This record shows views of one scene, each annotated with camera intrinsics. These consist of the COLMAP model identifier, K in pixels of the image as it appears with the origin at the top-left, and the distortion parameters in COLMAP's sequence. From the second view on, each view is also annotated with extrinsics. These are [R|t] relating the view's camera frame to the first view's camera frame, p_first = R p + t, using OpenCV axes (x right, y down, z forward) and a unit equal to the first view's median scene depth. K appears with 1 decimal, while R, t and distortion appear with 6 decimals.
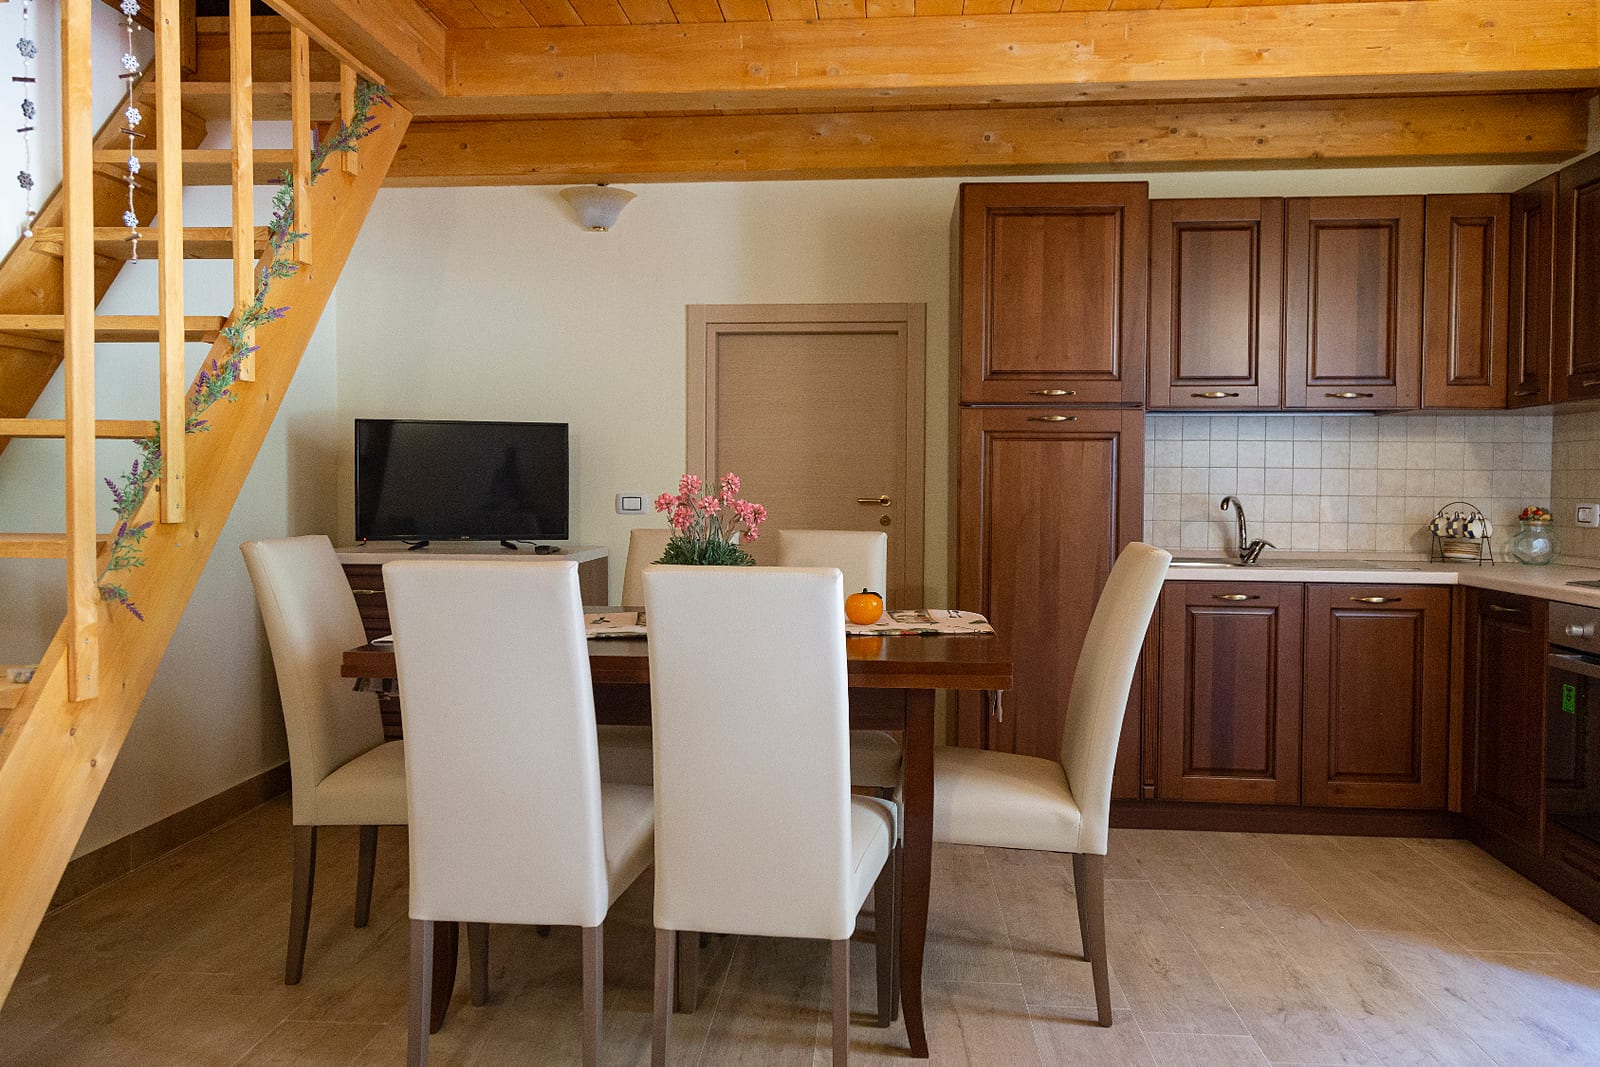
lens RADIAL K [[1091.6, 0, 799.9], [0, 1091.6, 527.0], [0, 0, 1]] dist [0.005622, 0.005480]
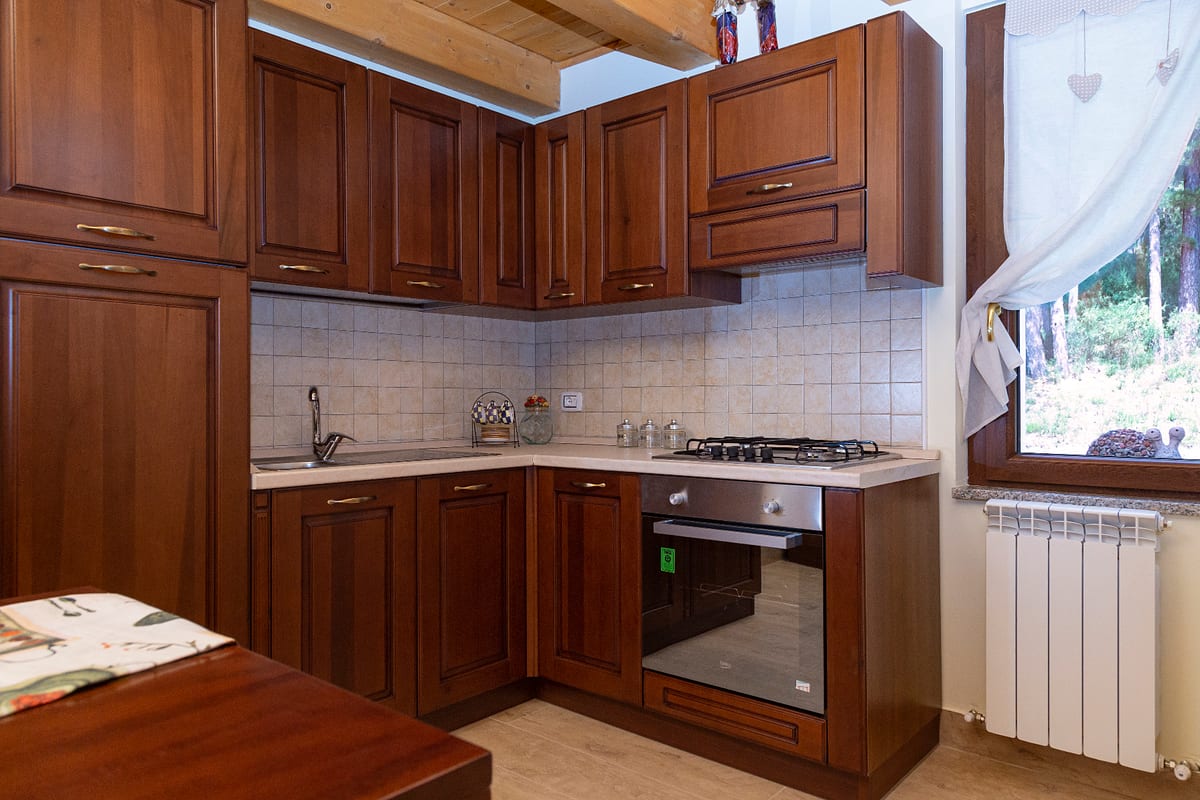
lens RADIAL K [[818.7, 0, 606.3], [0, 818.7, 395.9], [0, 0, 1]] dist [0.005622, 0.005480]
pose [[0.571953, -0.005863, 0.820265, -0.019221], [0.034279, 0.999272, -0.016760, -0.000575], [-0.819570, 0.037704, 0.571738, 0.435430]]
